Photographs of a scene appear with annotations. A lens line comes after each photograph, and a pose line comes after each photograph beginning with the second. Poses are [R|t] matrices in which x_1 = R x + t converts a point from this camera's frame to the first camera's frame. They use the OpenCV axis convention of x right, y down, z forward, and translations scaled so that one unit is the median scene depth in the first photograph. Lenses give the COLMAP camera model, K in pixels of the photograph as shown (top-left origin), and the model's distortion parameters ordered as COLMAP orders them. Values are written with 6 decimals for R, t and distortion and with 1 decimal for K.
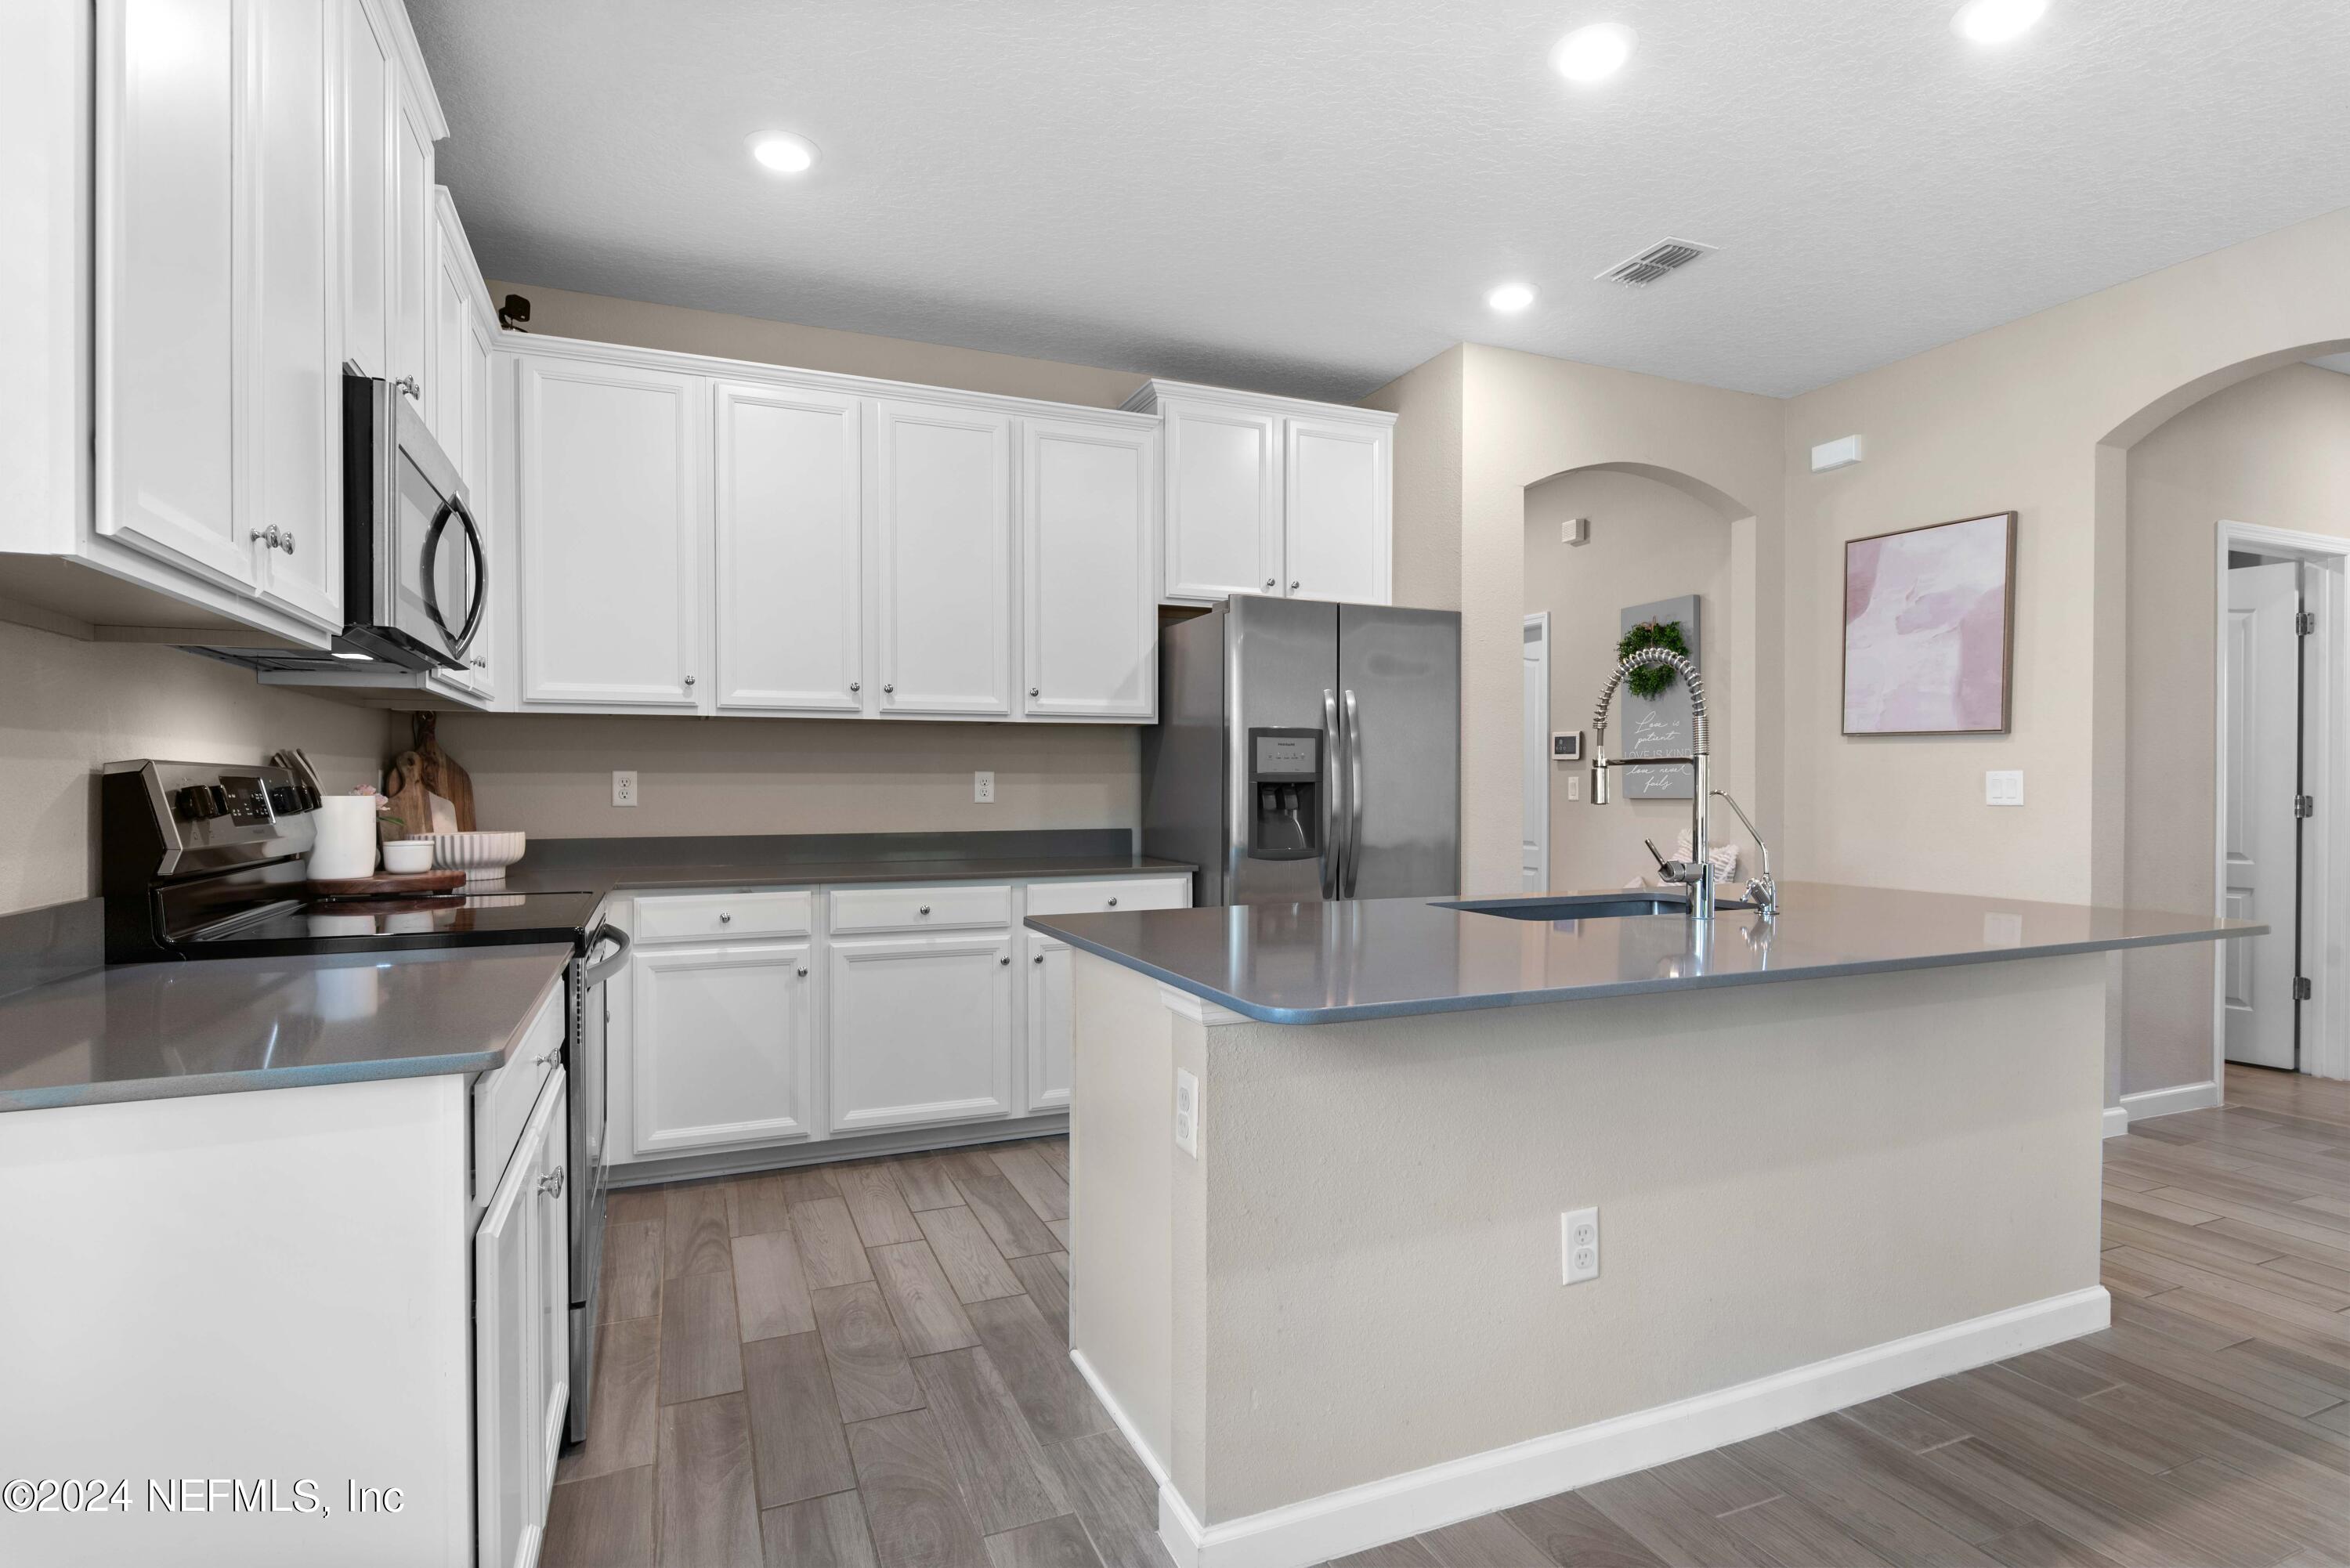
lens RADIAL K [[1153.4, 0, 1164.0], [0, 1153.4, 795.7], [0, 0, 1]] dist [-0.003121, -0.000617]
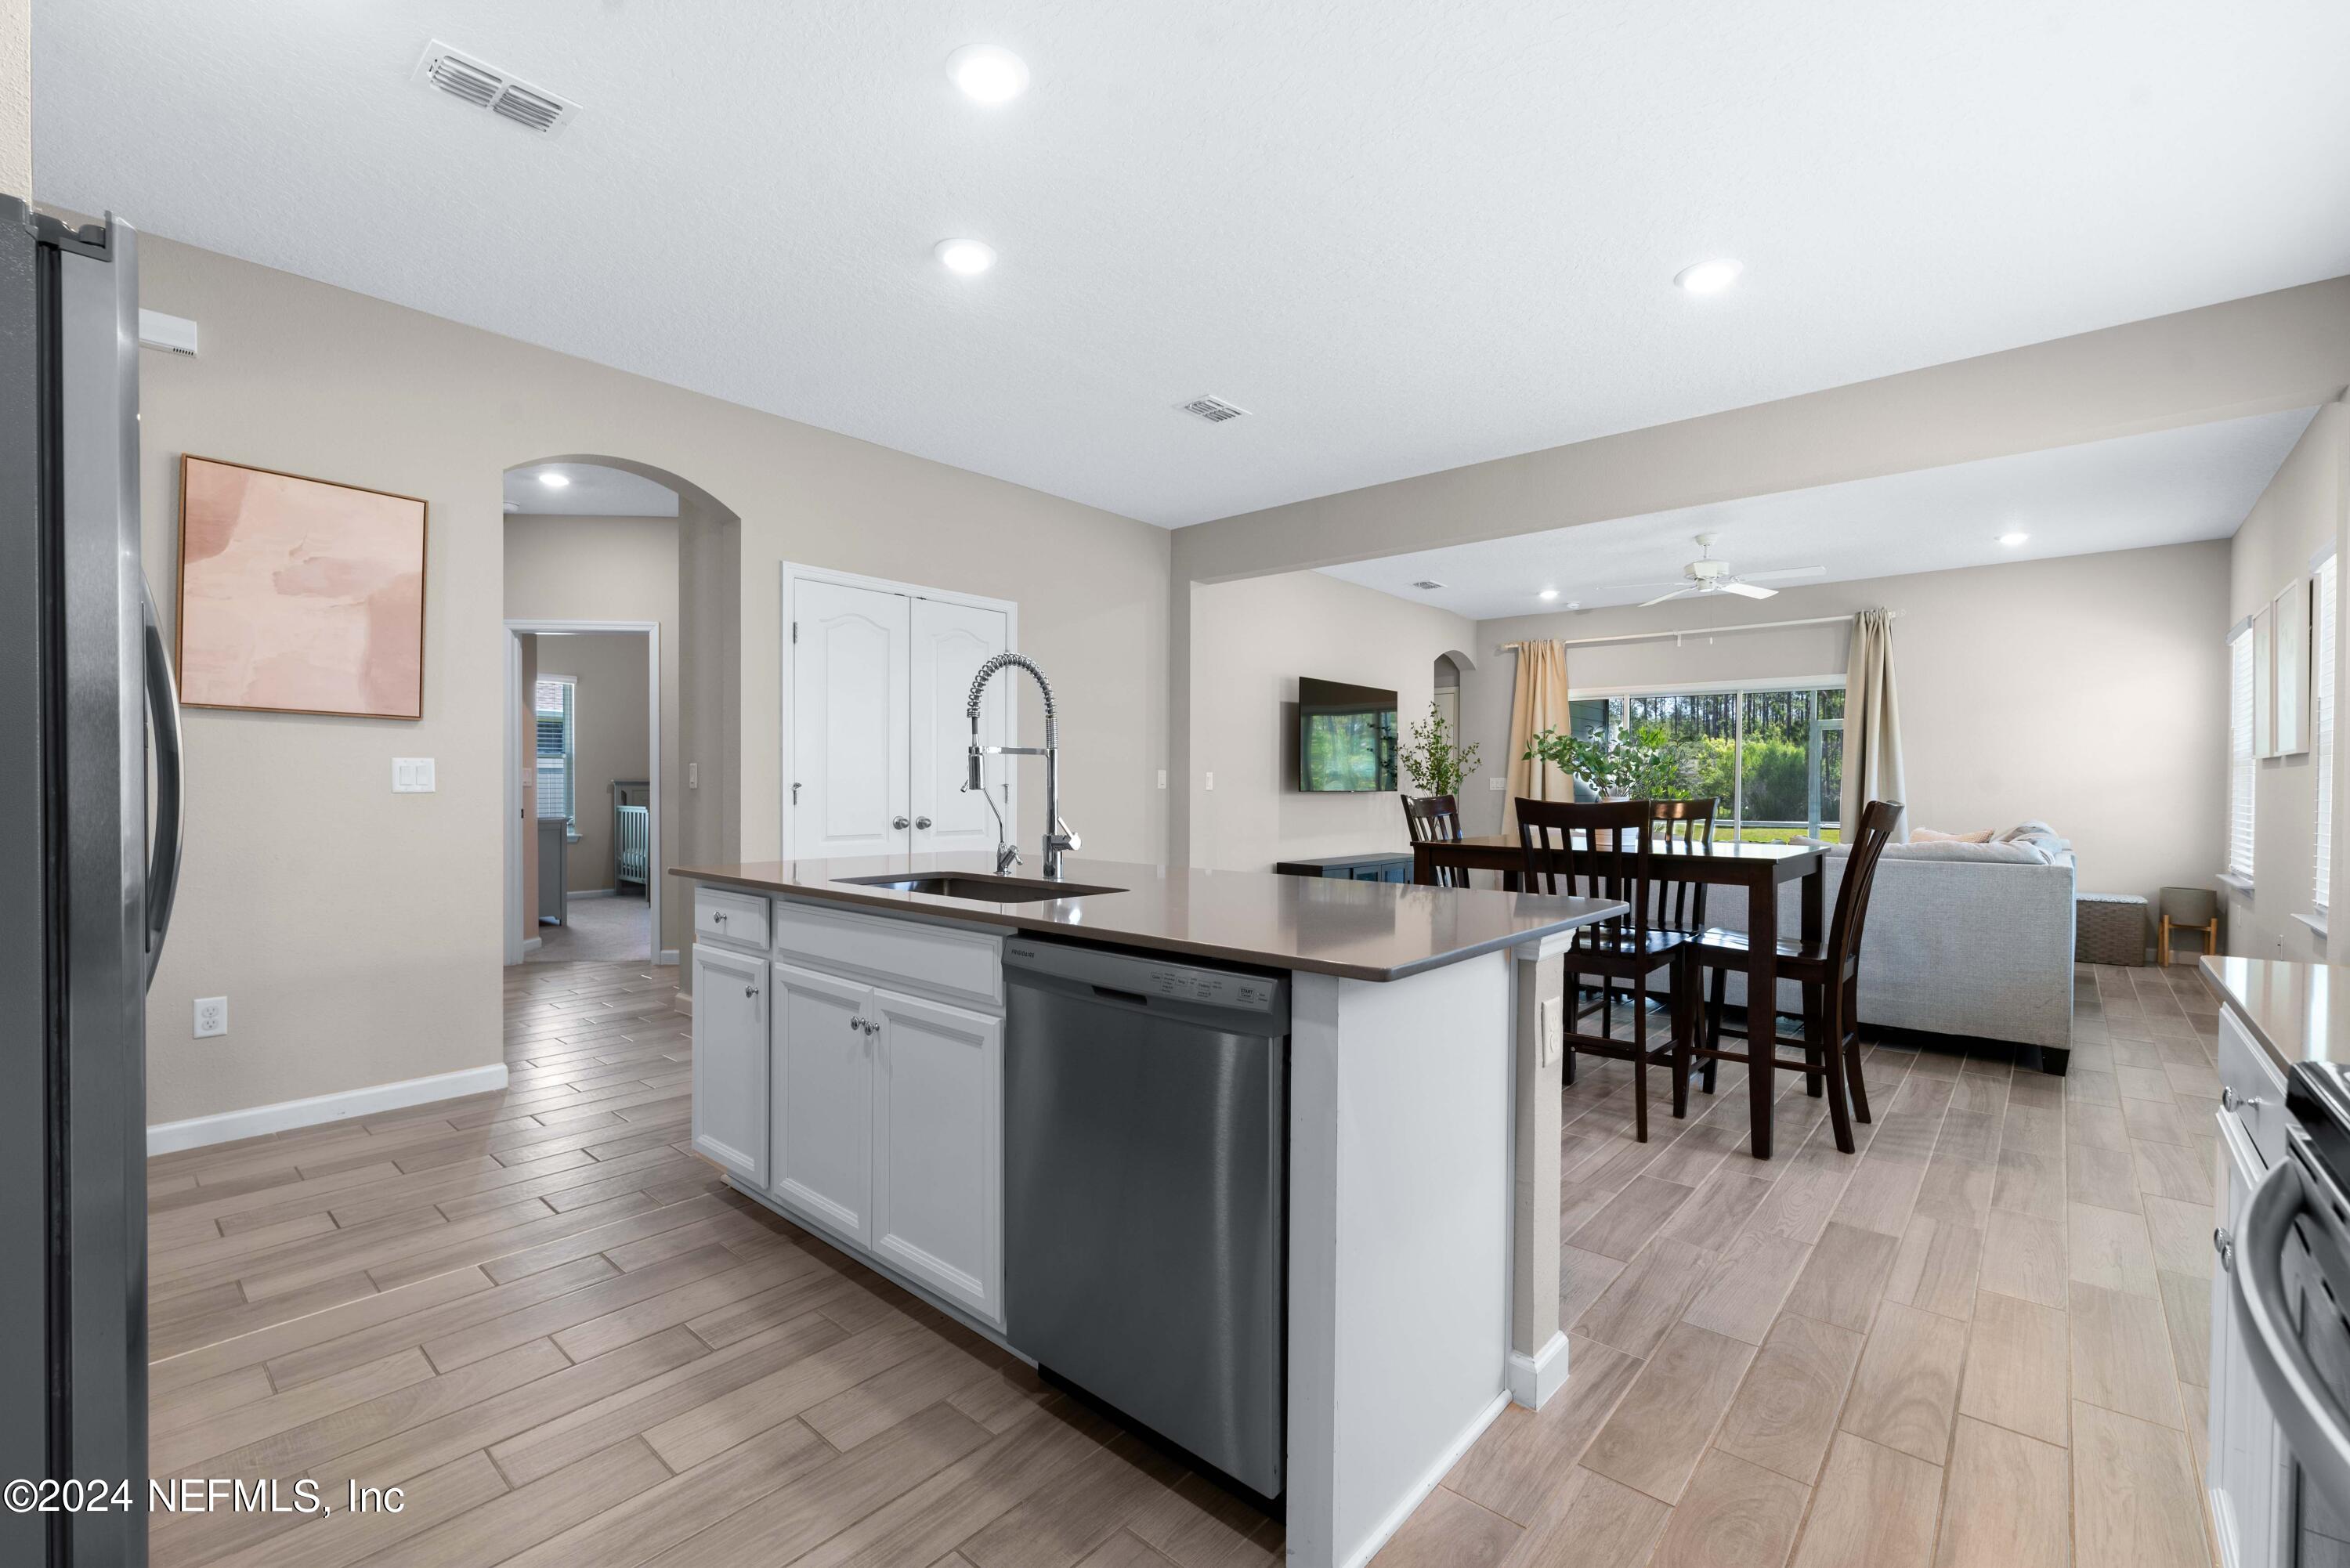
lens RADIAL K [[1002.6, 0, 1163.6], [0, 1002.6, 794.9], [0, 0, 1]] dist [-0.000354, 0.000288]
pose [[-0.428200, -0.013089, 0.903589, -0.383629], [0.004425, 0.999853, 0.016581, -0.001266], [-0.903673, 0.011098, -0.428079, 0.902458]]
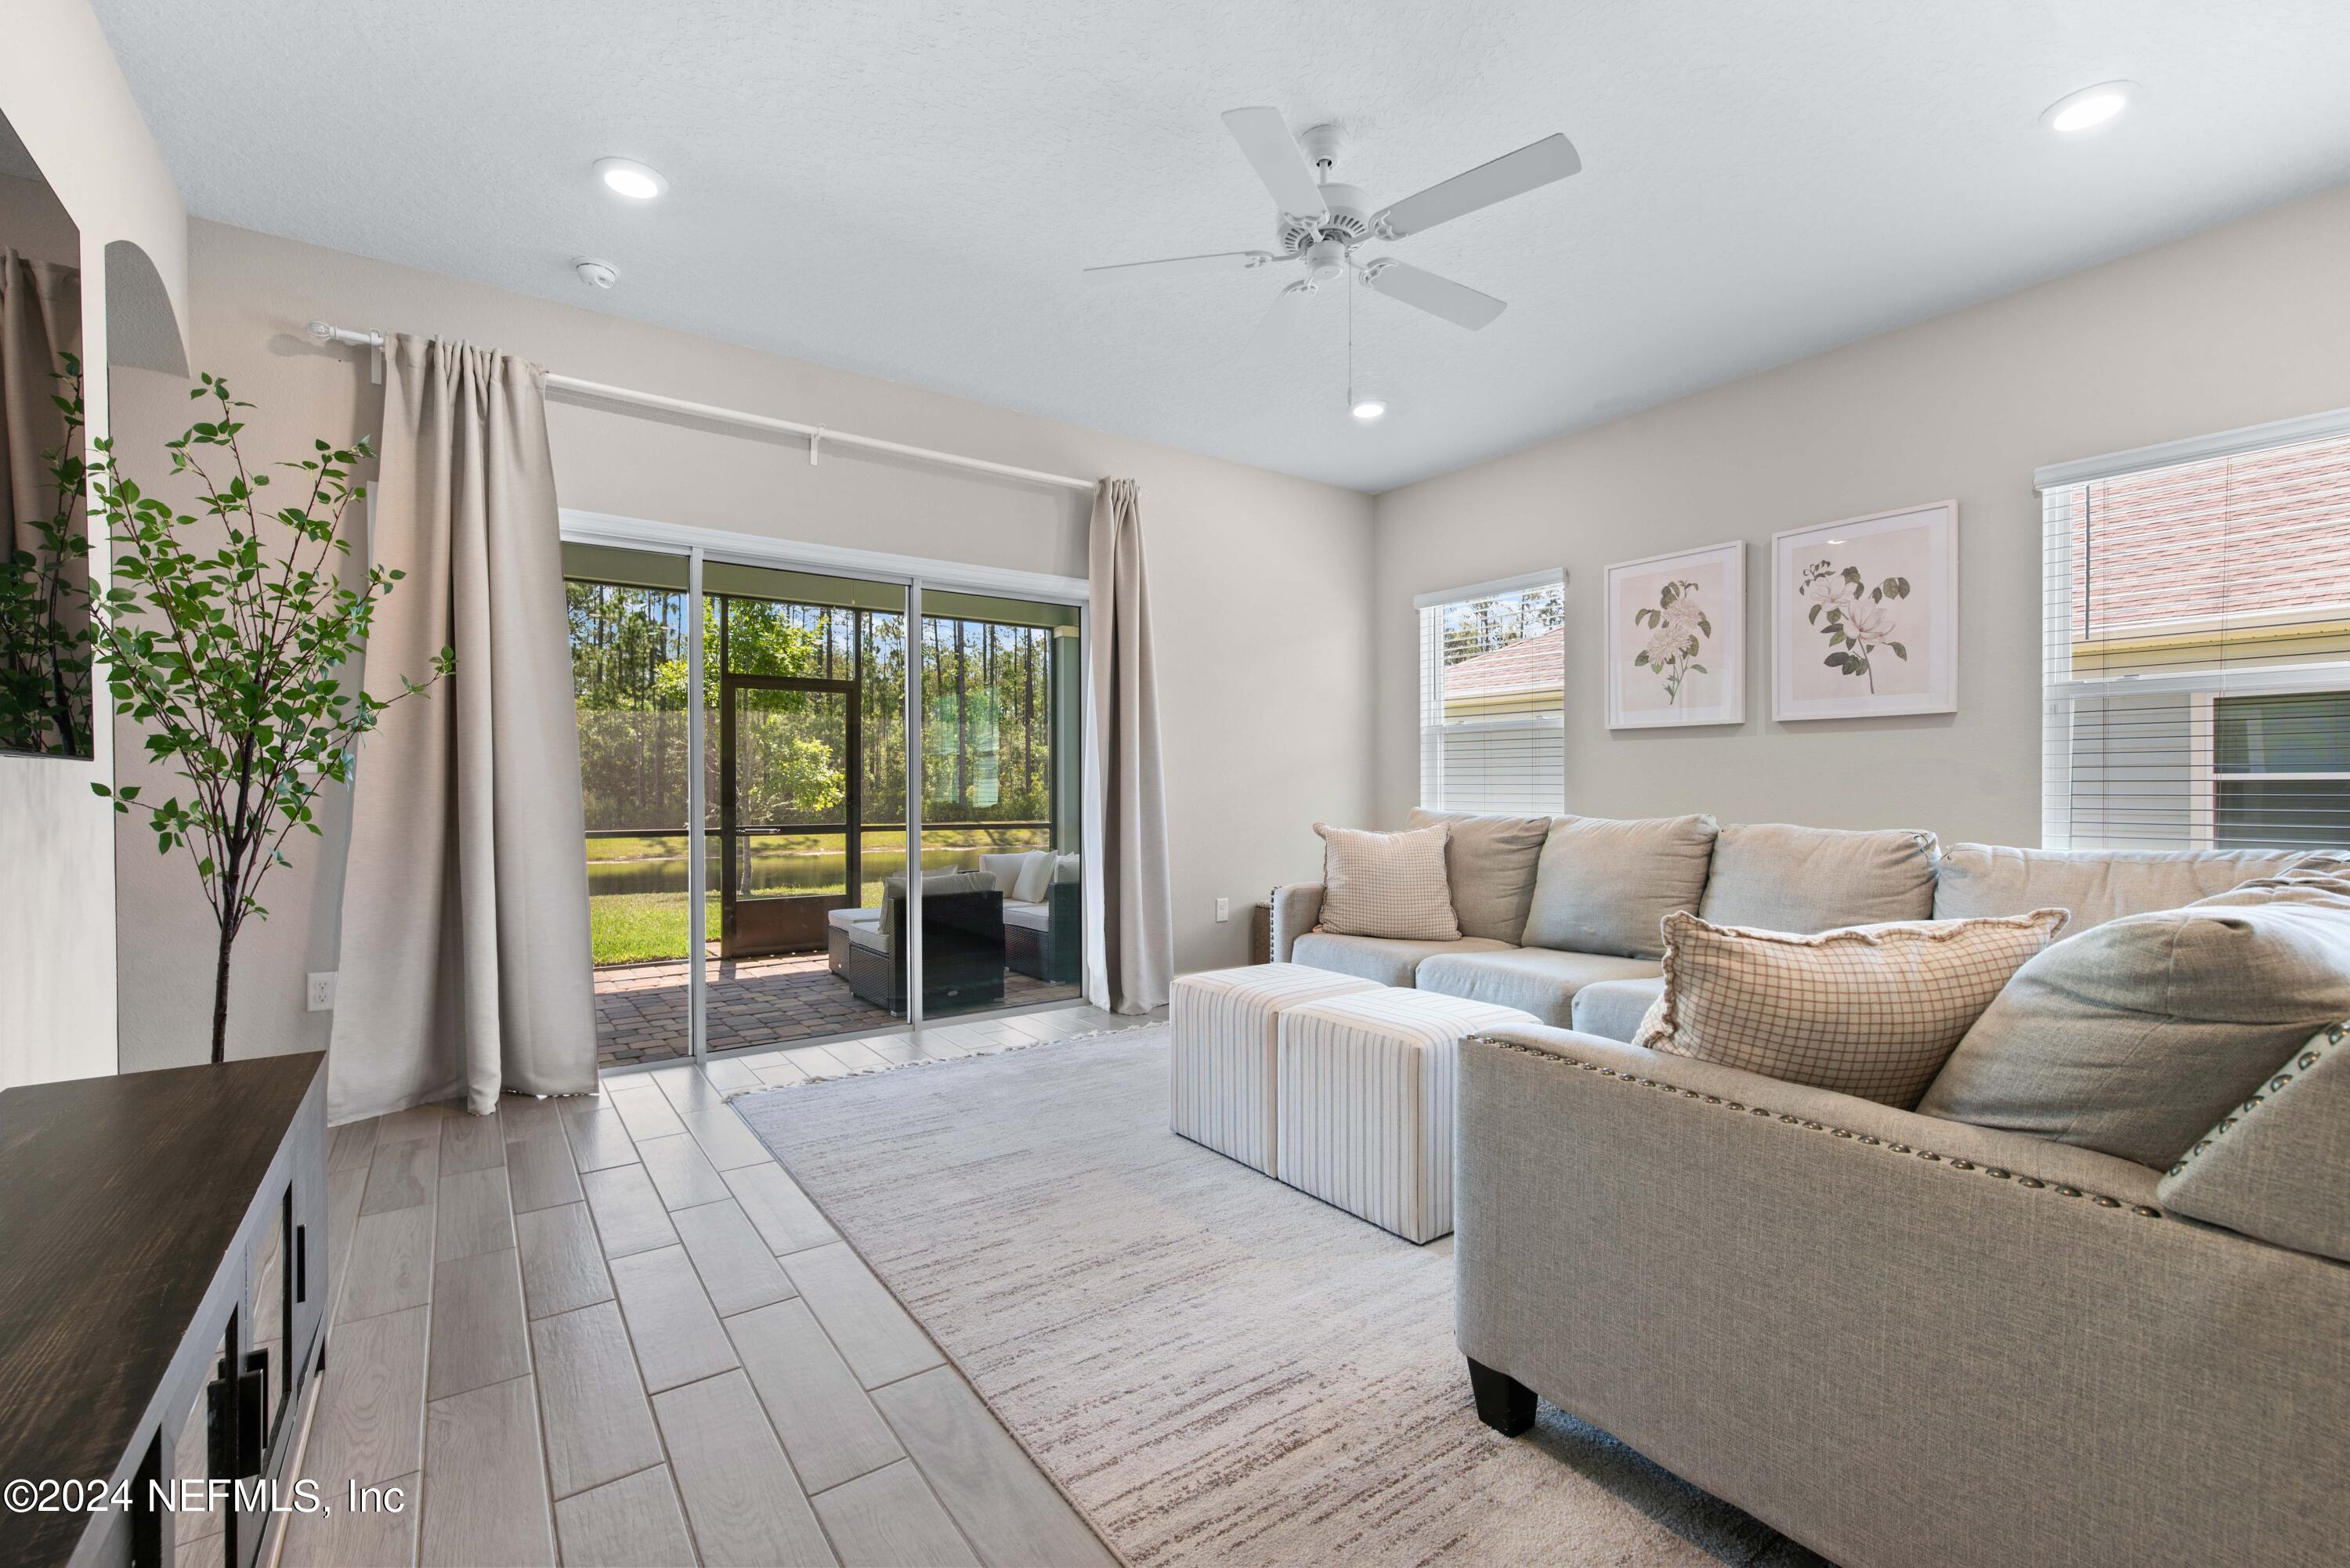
lens RADIAL K [[1002.6, 0, 1163.6], [0, 1002.6, 794.9], [0, 0, 1]] dist [-0.000354, 0.000288]
pose [[-0.977005, 0.003243, -0.213192, 1.156609], [-0.000854, 0.999817, 0.019122, 0.038005], [0.213215, 0.018865, -0.976823, -0.076029]]
